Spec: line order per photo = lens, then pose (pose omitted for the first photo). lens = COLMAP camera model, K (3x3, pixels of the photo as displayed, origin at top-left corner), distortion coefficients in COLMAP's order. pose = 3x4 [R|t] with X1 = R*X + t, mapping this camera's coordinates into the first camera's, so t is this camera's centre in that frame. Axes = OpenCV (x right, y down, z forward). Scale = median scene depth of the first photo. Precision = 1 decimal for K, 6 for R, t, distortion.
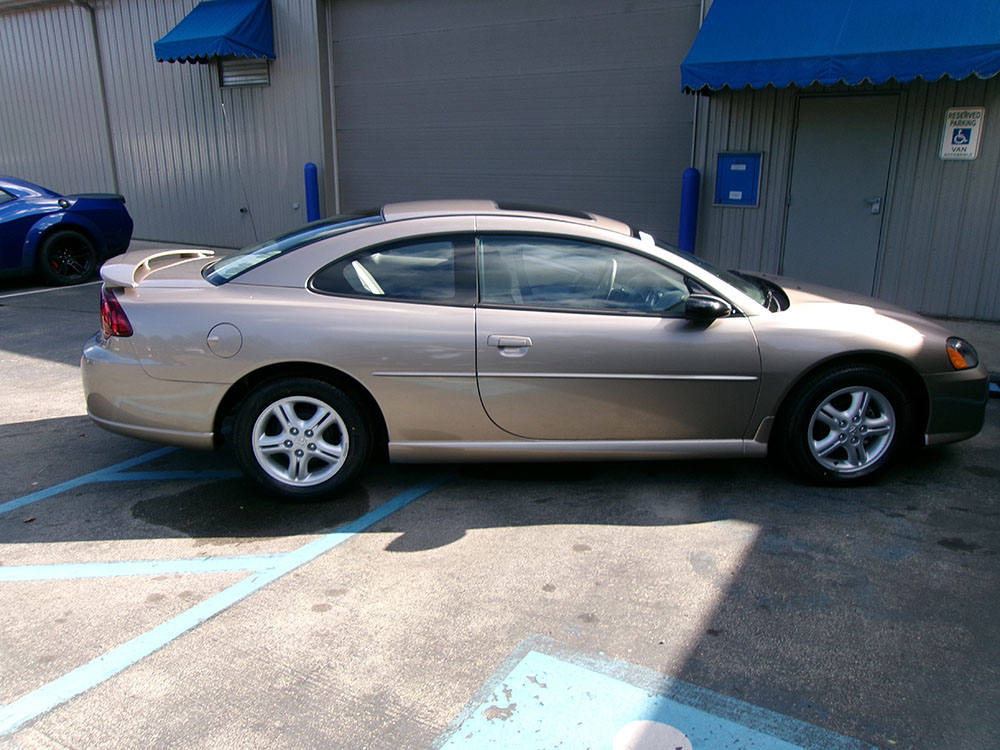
lens RADIAL K [[779.7, 0, 503.4], [0, 779.7, 376.6], [0, 0, 1]] dist [-0.009398, 0.036150]
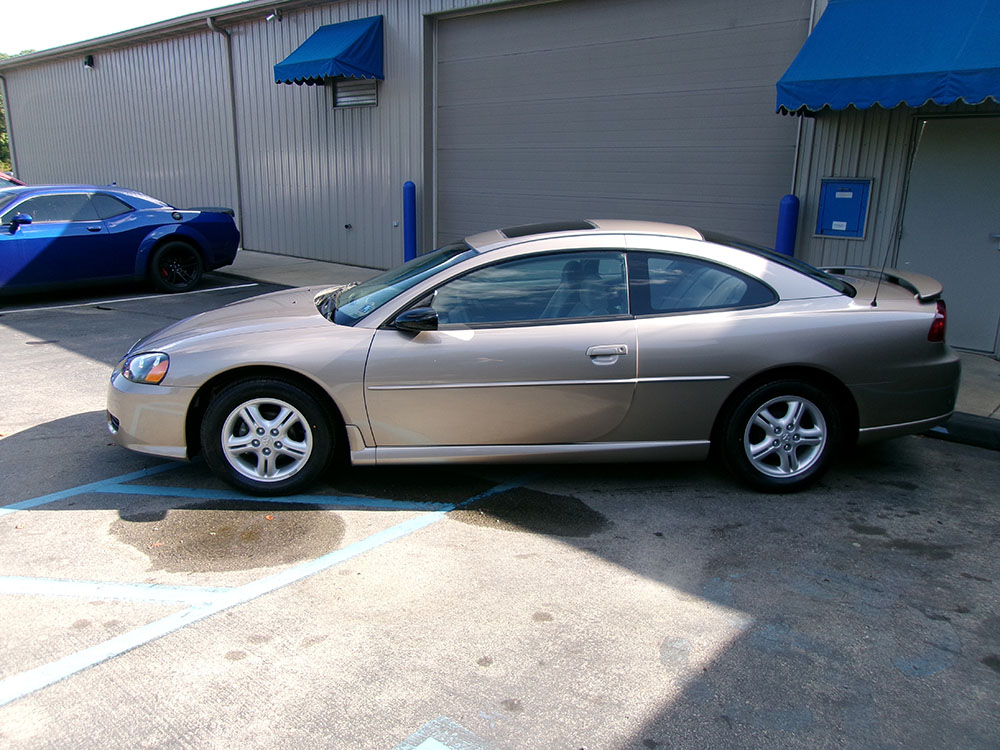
lens RADIAL K [[783.8, 0, 500.0], [0, 783.8, 375.0], [0, 0, 1]] dist [0.004704, 0.017385]
pose [[0.983901, 0.060122, -0.168296, 0.085488], [-0.064945, 0.997617, -0.023295, -0.014521], [0.166495, 0.033850, 0.985461, 0.046052]]
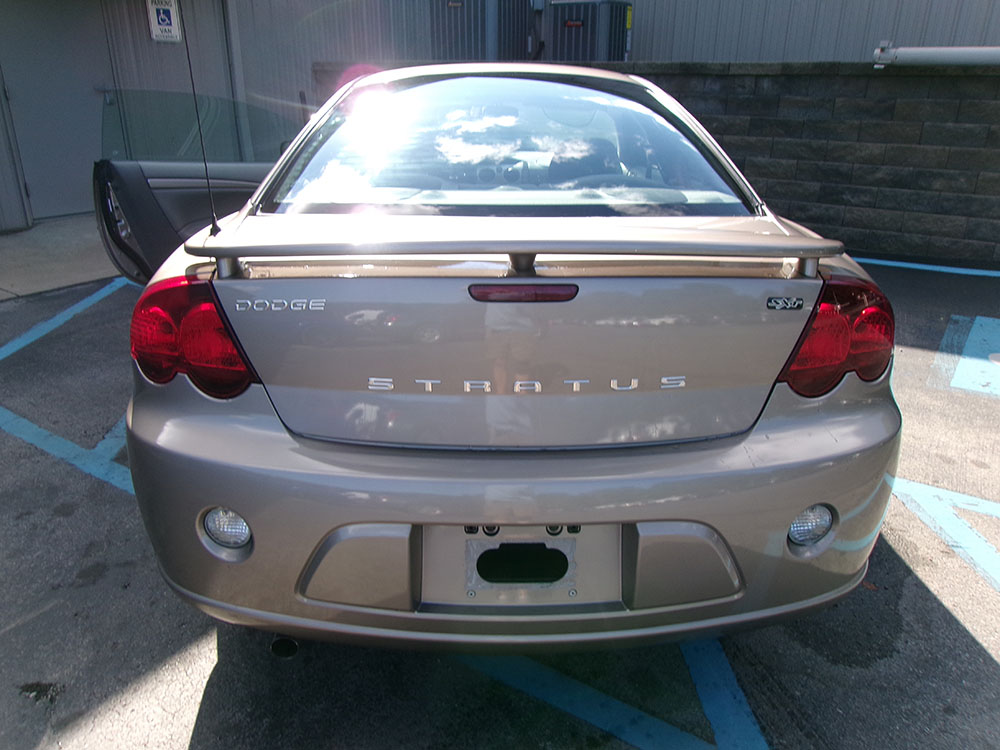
lens RADIAL K [[772.1, 0, 502.9], [0, 772.1, 375.4], [0, 0, 1]] dist [-0.028747, 0.038966]
pose [[0.041570, -0.367319, 0.929165, -0.450158], [0.265836, 0.900515, 0.344100, -0.122178], [-0.963122, 0.232701, 0.135081, 0.568239]]
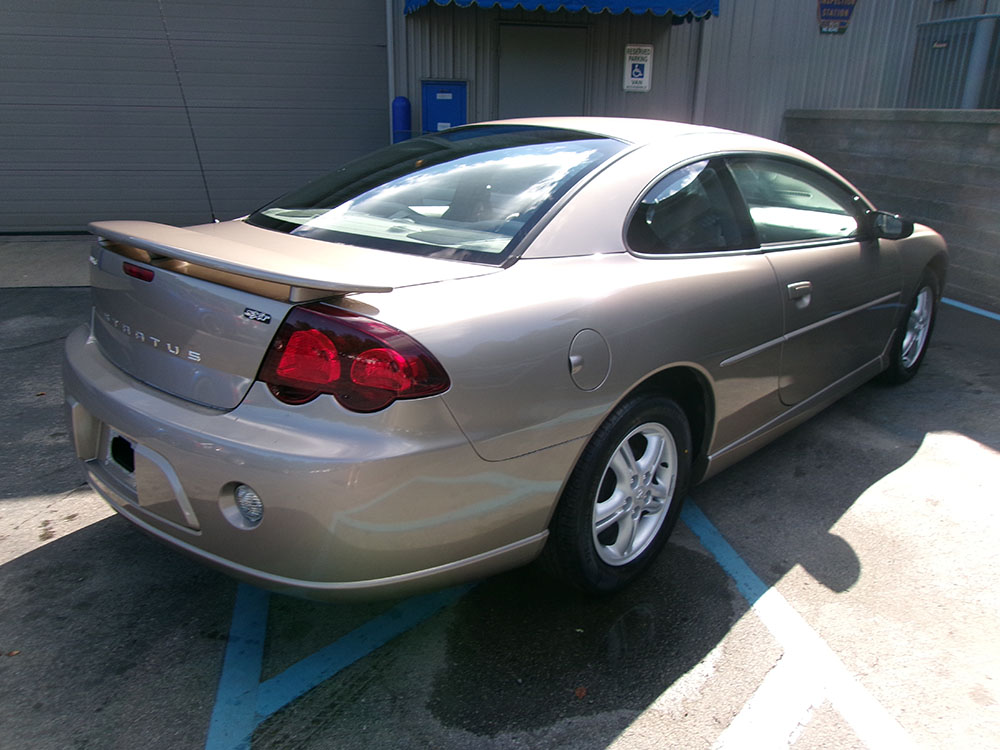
lens RADIAL K [[775.0, 0, 500.7], [0, 775.0, 369.9], [0, 0, 1]] dist [0.001292, 0.017378]
pose [[0.732553, -0.209820, 0.647566, -0.370814], [0.171876, 0.977499, 0.122288, -0.057062], [-0.658654, 0.021719, 0.752133, 0.300888]]
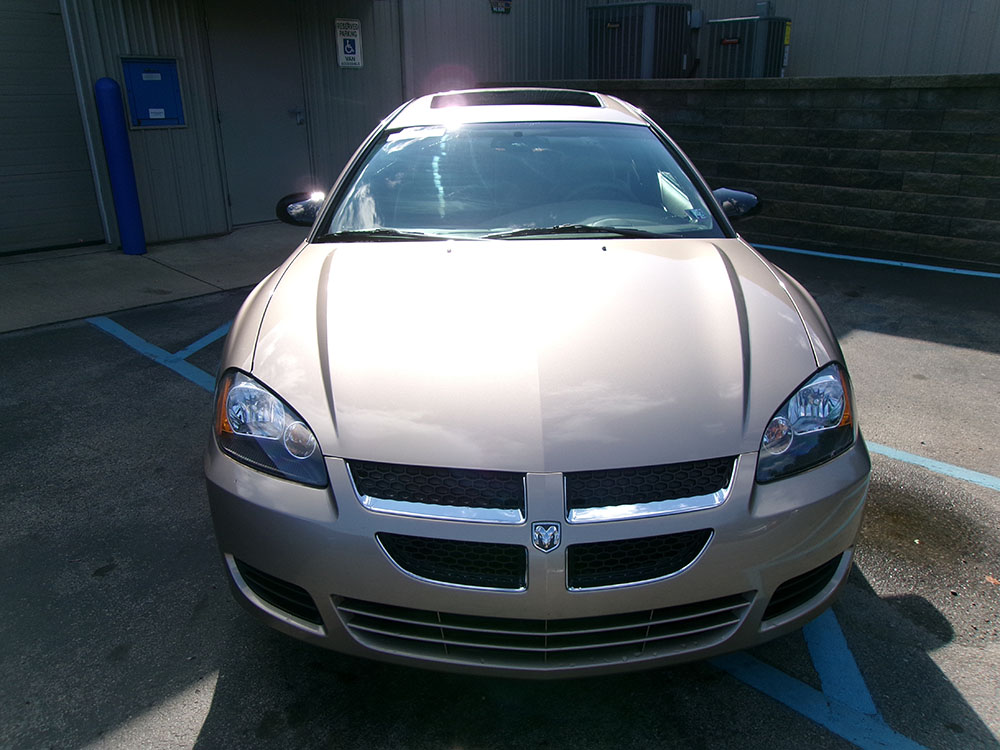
lens RADIAL K [[772.1, 0, 502.9], [0, 772.1, 375.4], [0, 0, 1]] dist [-0.028747, 0.038966]
pose [[0.225044, -0.343997, 0.911604, -0.496621], [0.277120, 0.919561, 0.278589, -0.125600], [-0.934109, 0.189929, 0.302270, 0.565493]]
